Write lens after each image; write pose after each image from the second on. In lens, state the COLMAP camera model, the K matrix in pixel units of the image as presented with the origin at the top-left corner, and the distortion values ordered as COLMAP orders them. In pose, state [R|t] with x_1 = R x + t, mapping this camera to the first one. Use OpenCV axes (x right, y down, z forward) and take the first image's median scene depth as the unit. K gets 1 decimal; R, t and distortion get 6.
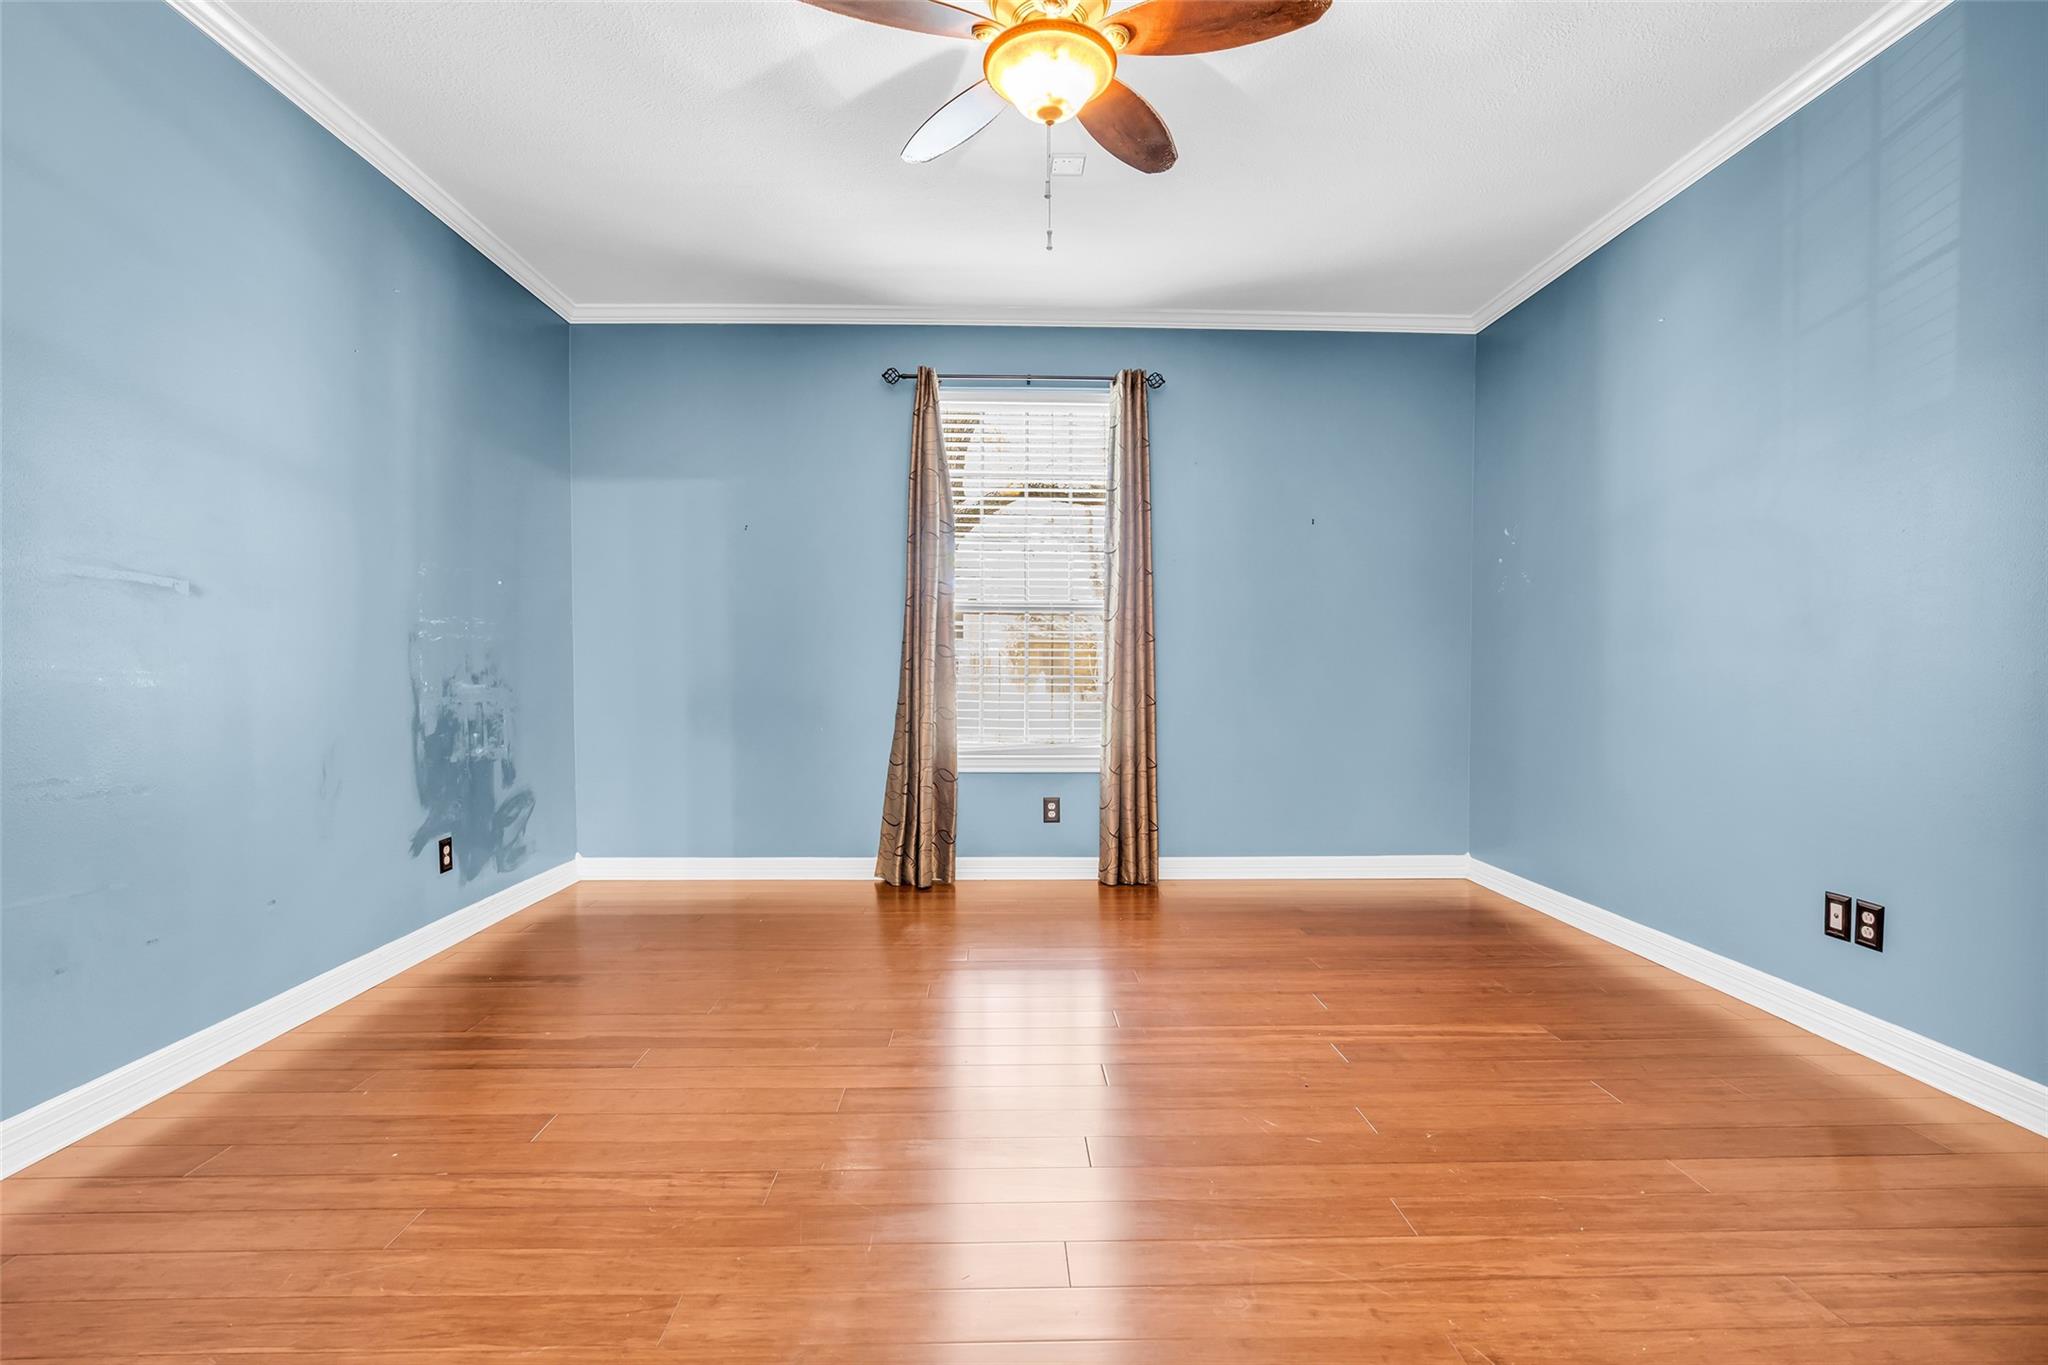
lens RADIAL K [[937.3, 0, 1016.3], [0, 937.3, 694.9], [0, 0, 1]] dist [-0.019321, 0.006800]
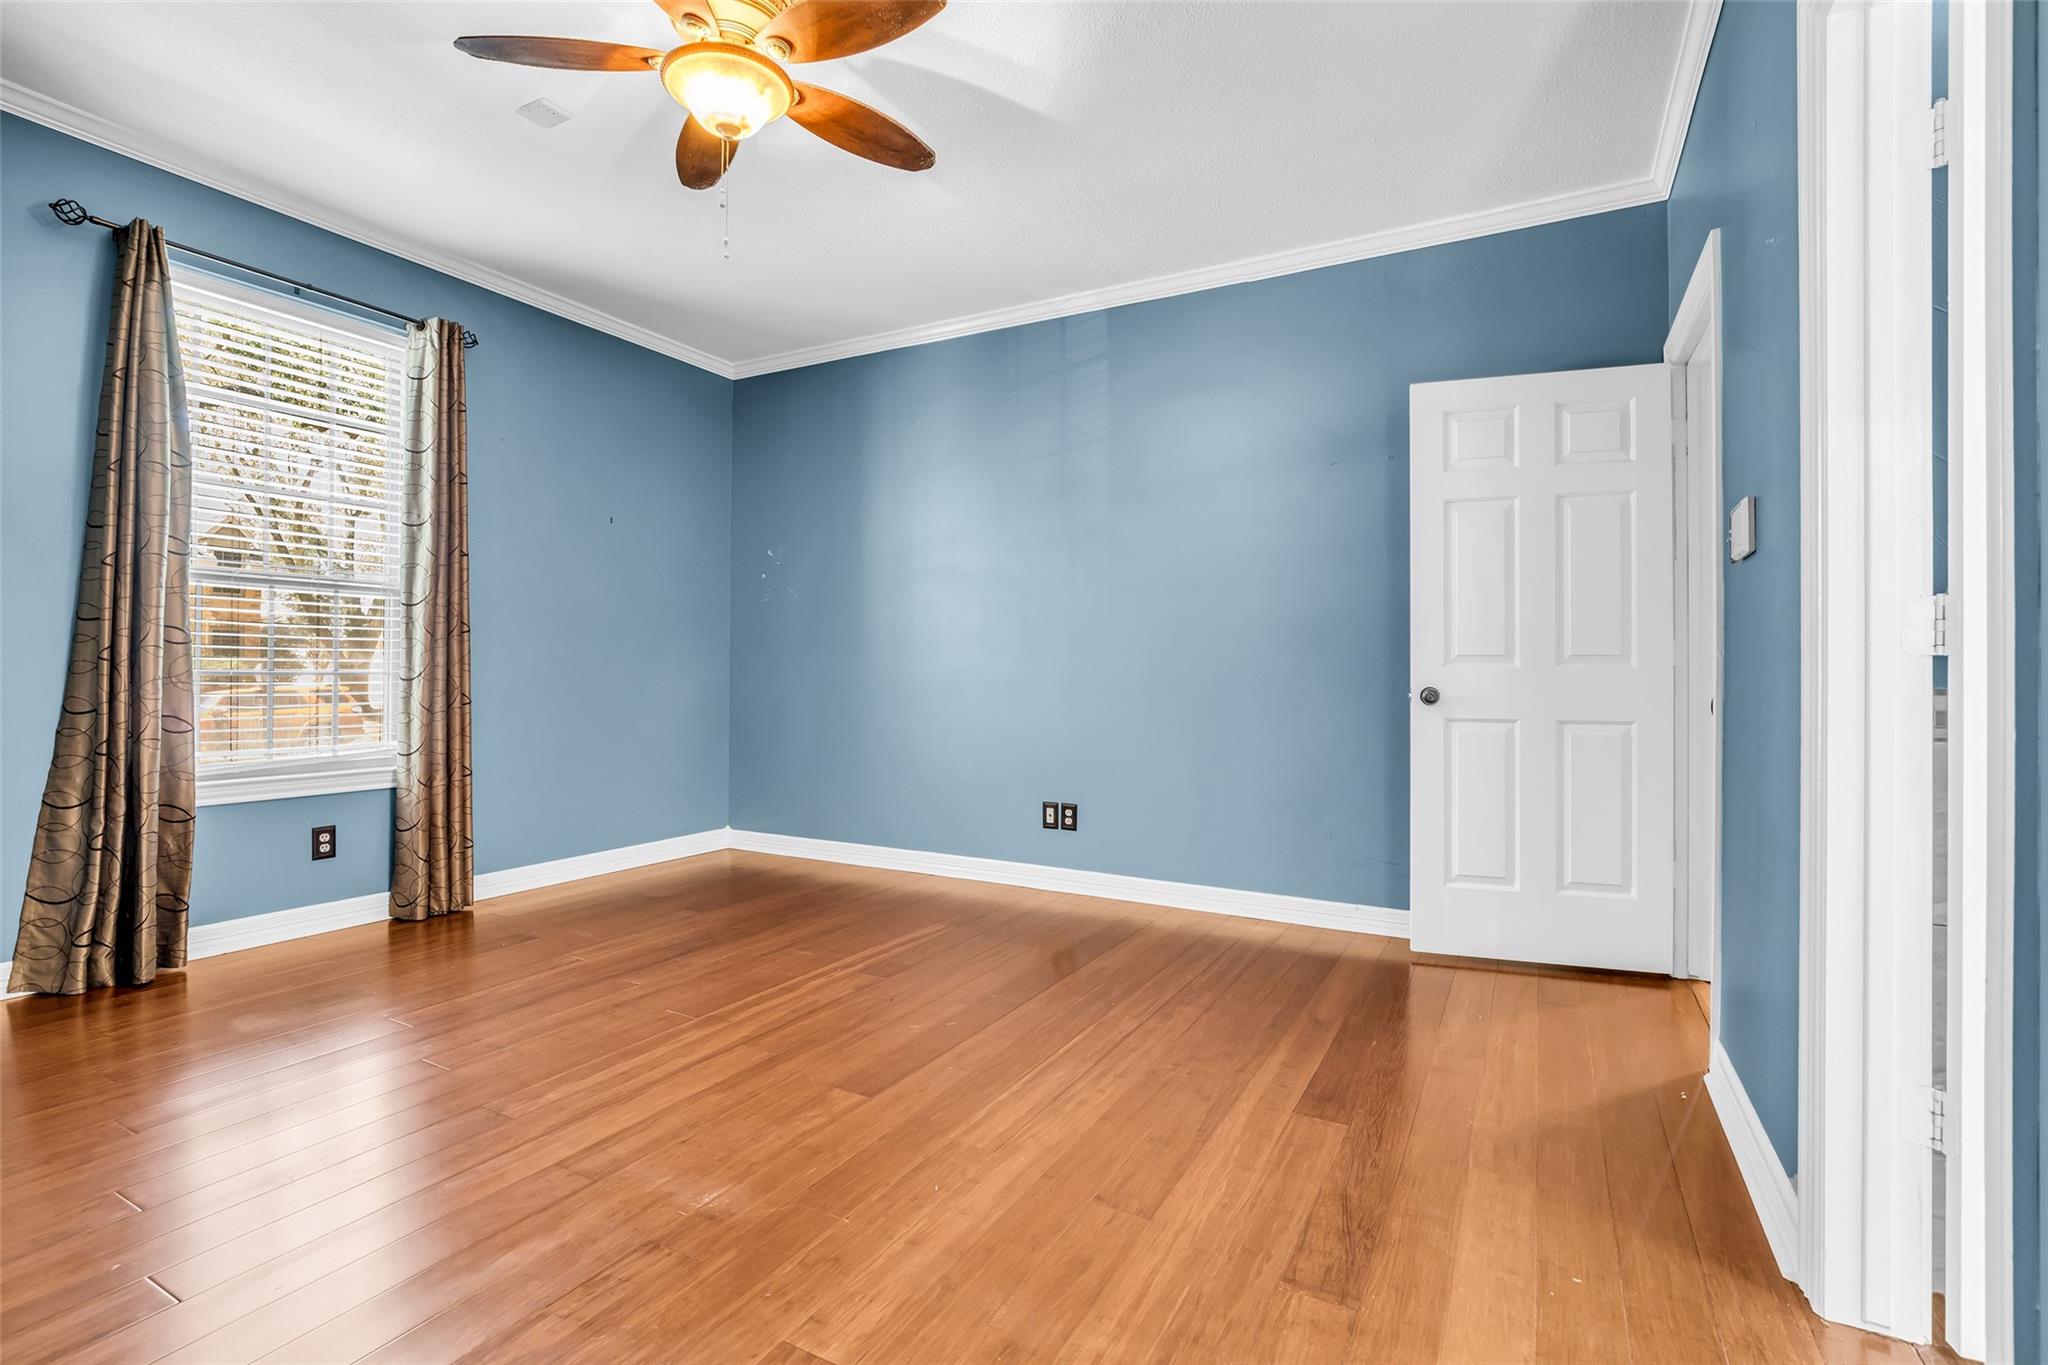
lens RADIAL K [[940.2, 0, 1018.4], [0, 940.2, 654.4], [0, 0, 1]] dist [-0.000503, 0.000394]
pose [[0.512775, 0.017196, 0.858351, -0.350056], [0.017351, 0.999388, -0.030386, 0.000008], [-0.858348, 0.030474, 0.512162, 0.101619]]
